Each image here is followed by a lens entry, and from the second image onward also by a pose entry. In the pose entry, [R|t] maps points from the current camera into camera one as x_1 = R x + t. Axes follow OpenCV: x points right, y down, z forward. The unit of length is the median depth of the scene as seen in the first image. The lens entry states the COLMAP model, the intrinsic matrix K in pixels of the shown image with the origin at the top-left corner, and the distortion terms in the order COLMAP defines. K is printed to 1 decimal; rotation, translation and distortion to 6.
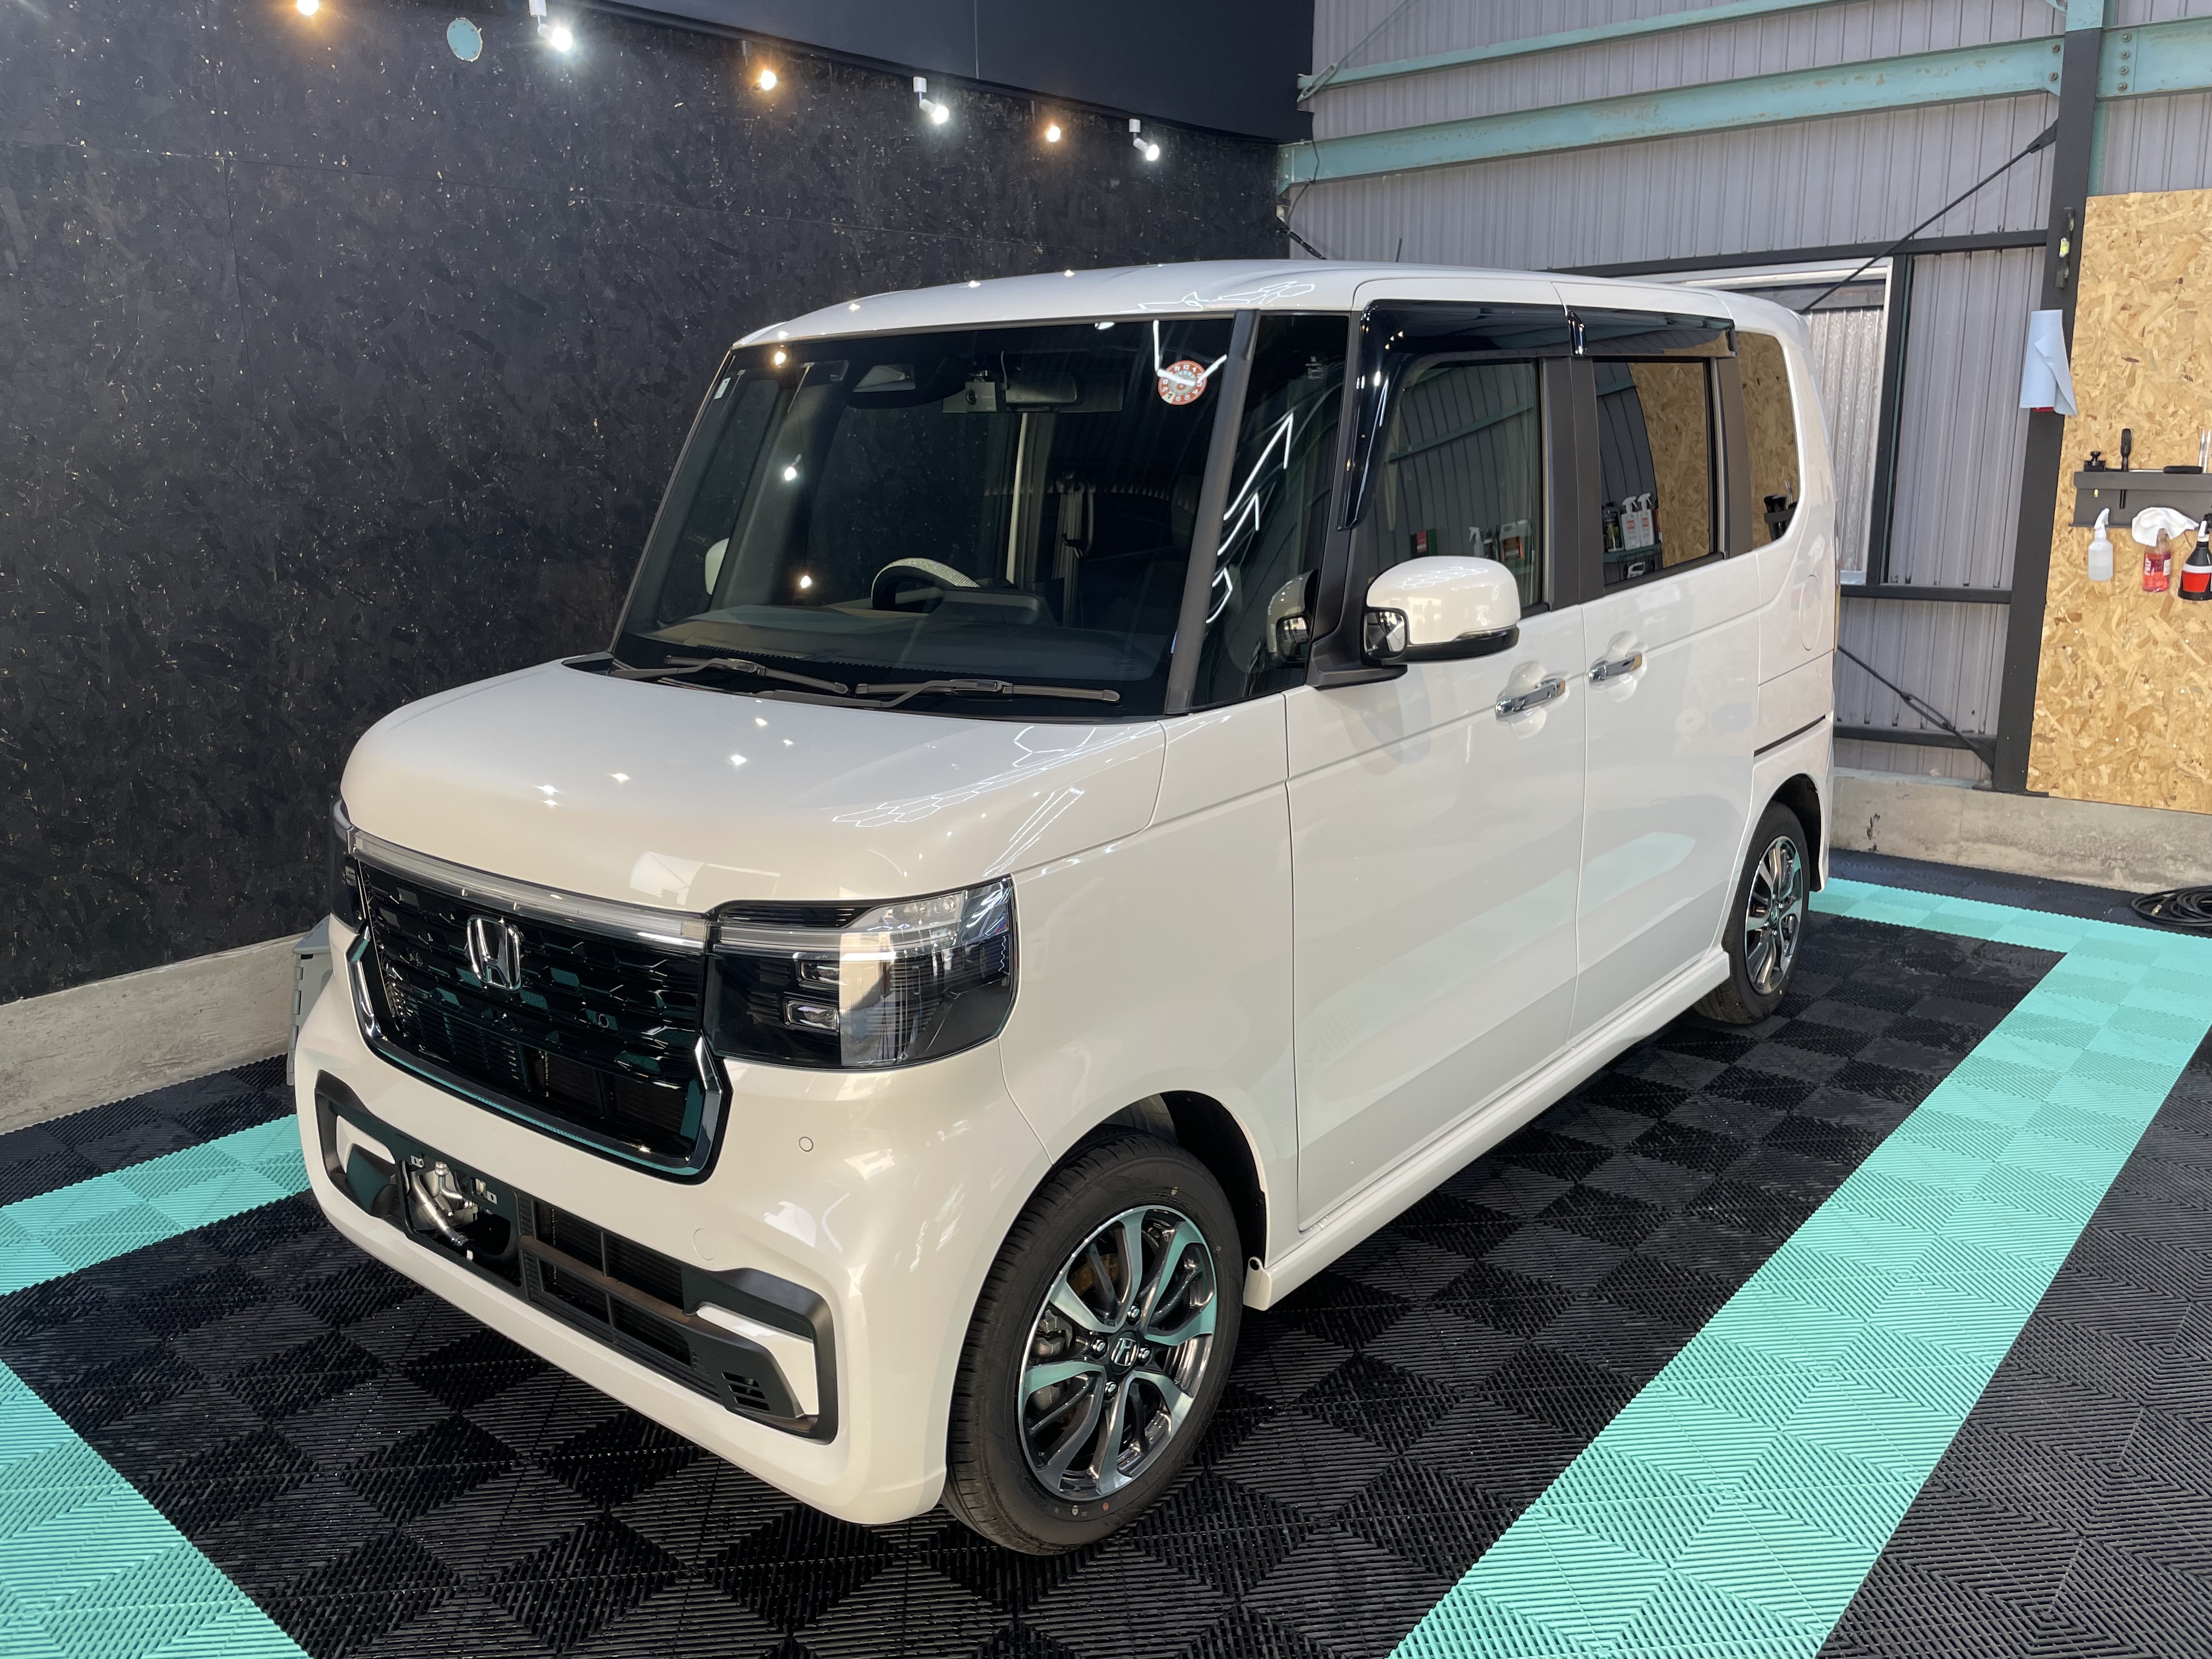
lens RADIAL K [[1706.8, 0, 1111.5], [0, 1706.8, 809.1], [0, 0, 1]] dist [0.090335, -0.120830]
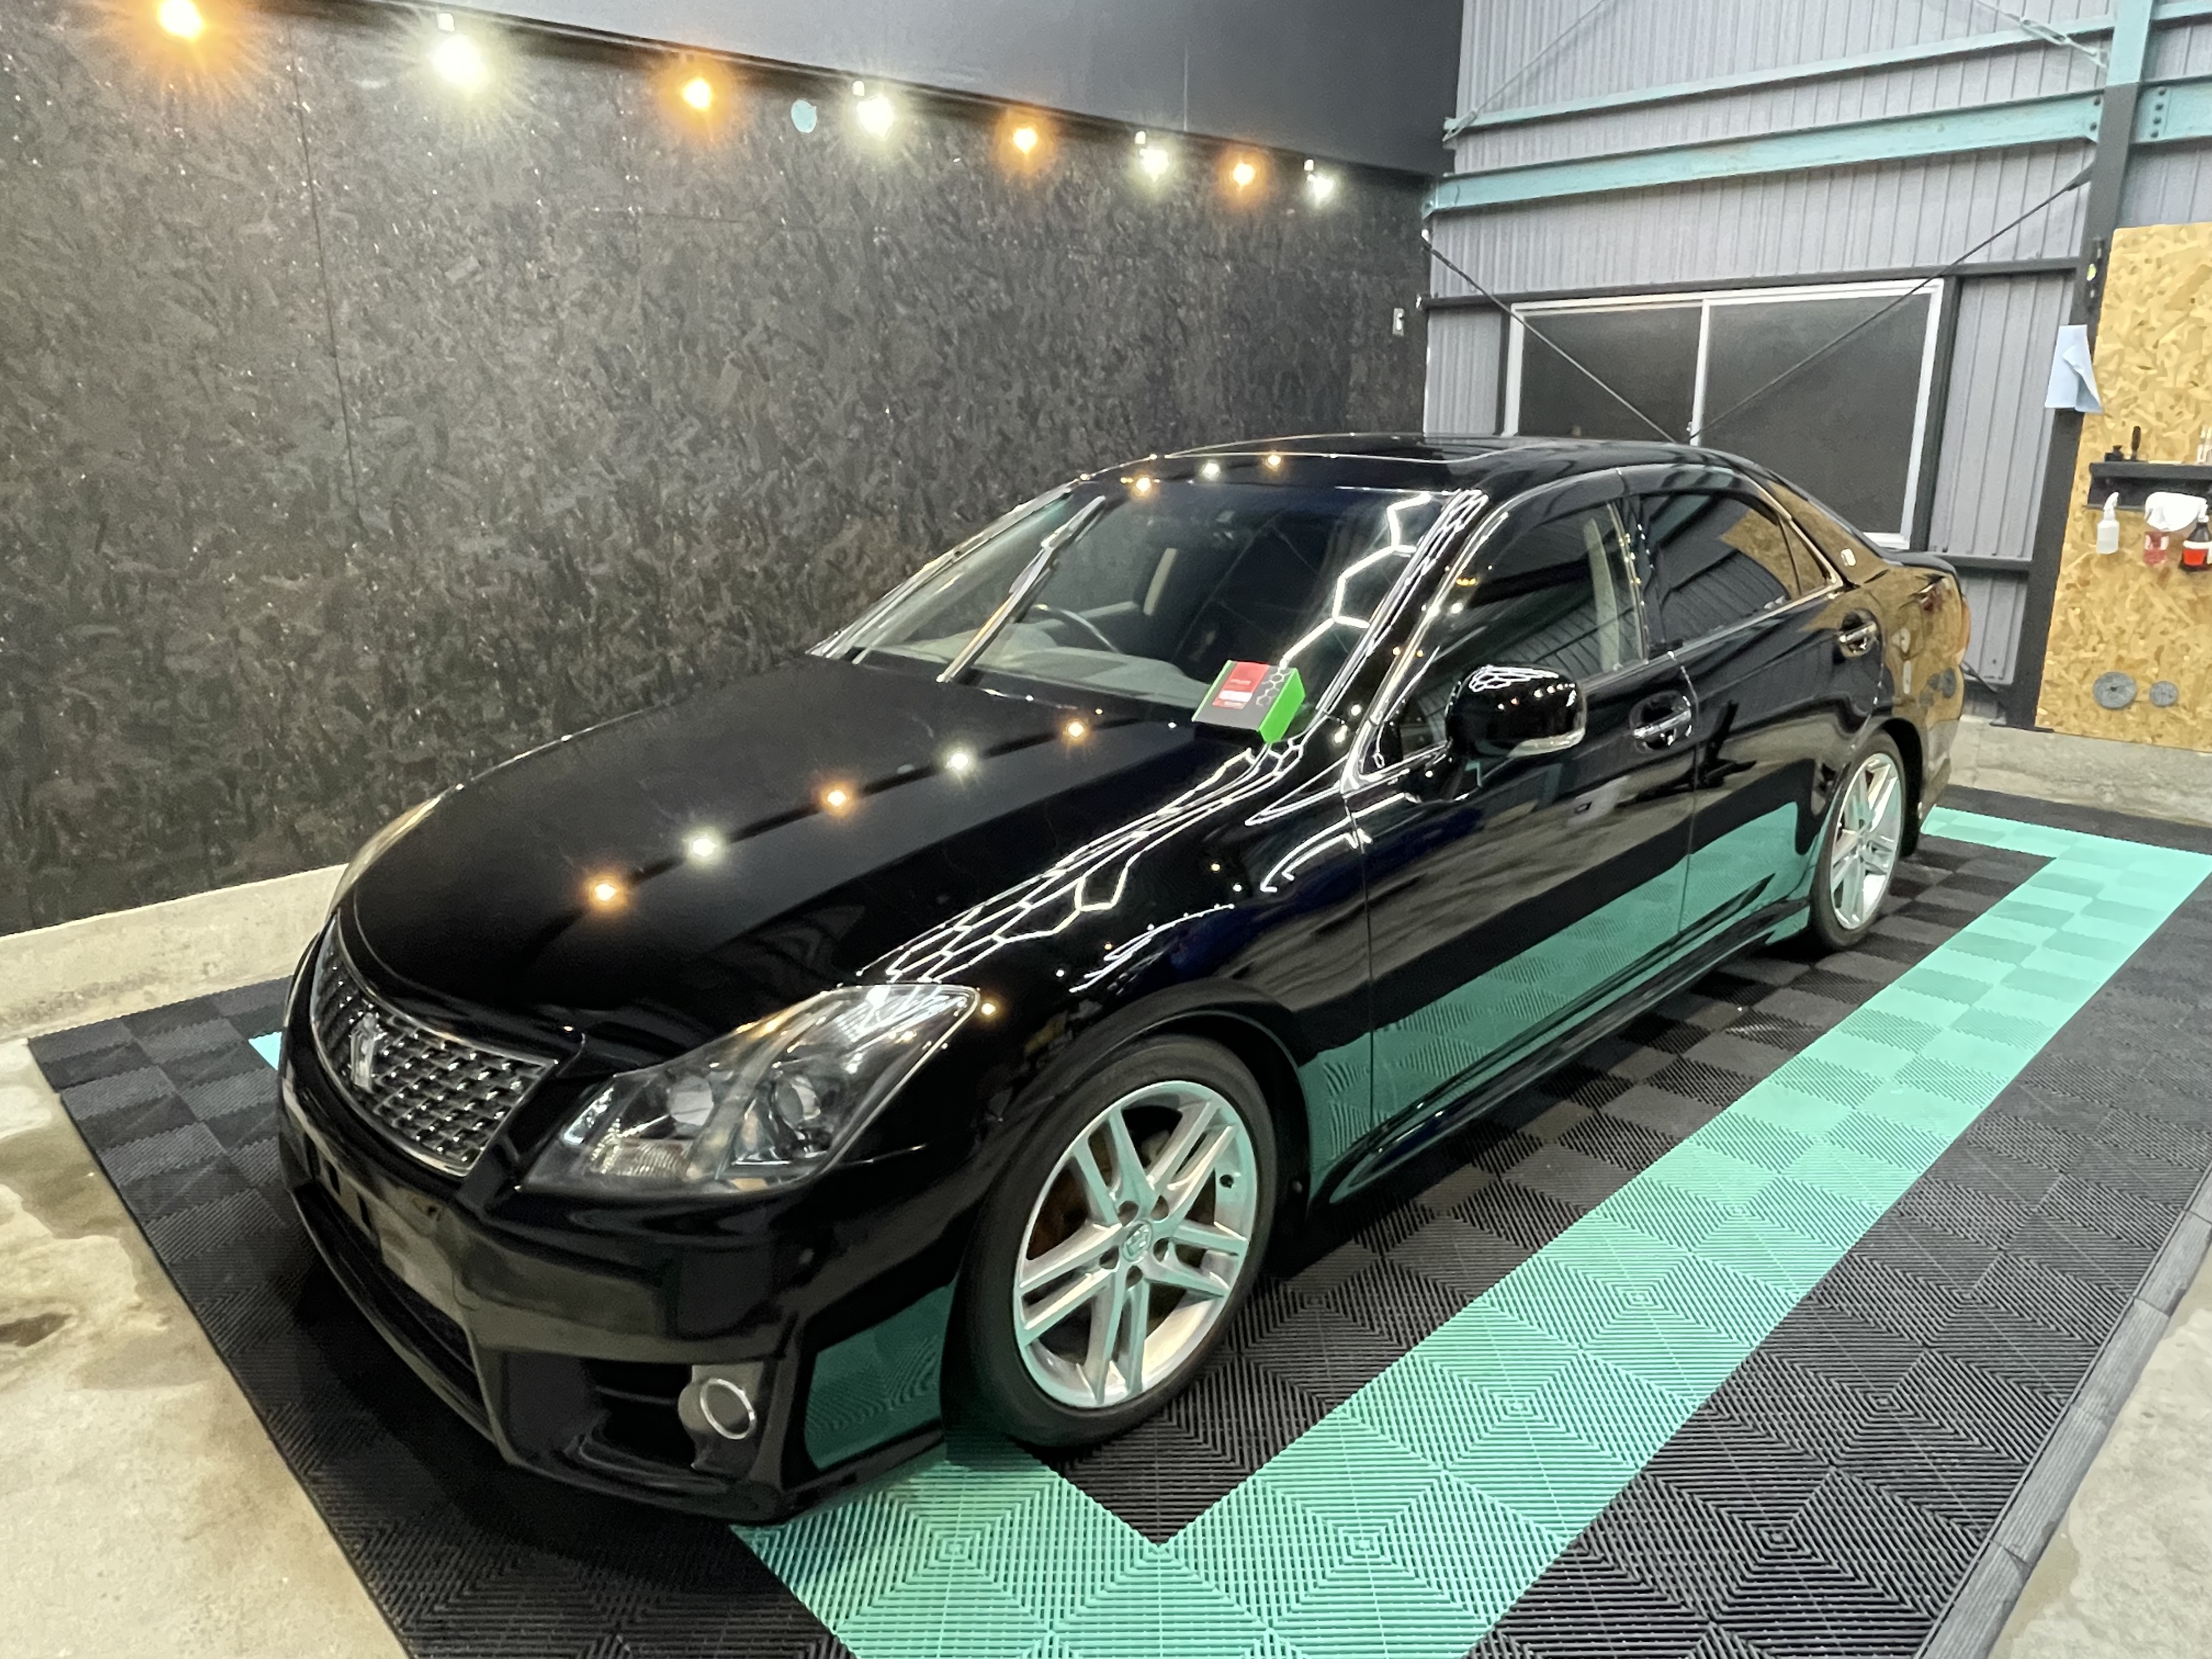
lens RADIAL K [[1487.3, 0, 1108.5], [0, 1487.3, 814.0], [0, 0, 1]] dist [0.000307, 0.000274]
pose [[0.995624, 0.031602, -0.087939, -0.024955], [-0.027026, 0.998242, 0.052746, 0.013654], [0.089451, -0.050138, 0.994728, -0.102195]]
